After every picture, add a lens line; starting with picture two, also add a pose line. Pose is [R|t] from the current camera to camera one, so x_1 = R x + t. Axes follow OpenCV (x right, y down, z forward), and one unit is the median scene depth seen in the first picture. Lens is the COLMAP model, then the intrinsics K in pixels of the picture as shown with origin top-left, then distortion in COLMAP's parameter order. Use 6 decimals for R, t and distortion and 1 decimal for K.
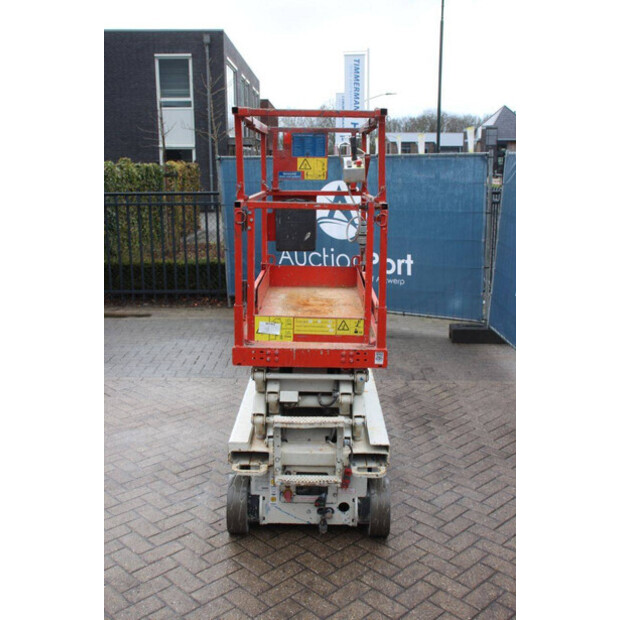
lens RADIAL K [[661.3, 0, 310.0], [0, 661.3, 310.0], [0, 0, 1]] dist [0.000394, 0.007567]
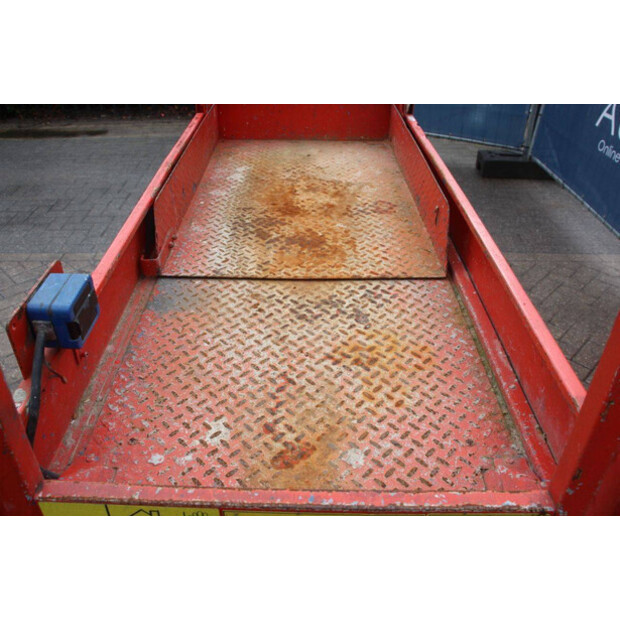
lens RADIAL K [[540.5, 0, 310.0], [0, 540.5, 310.0], [0, 0, 1]] dist [-0.177431, 0.205361]
pose [[0.999772, -0.012472, 0.017305, 0.000428], [0.004814, 0.922241, 0.386585, -0.047161], [-0.020781, -0.386413, 0.922092, 0.371241]]
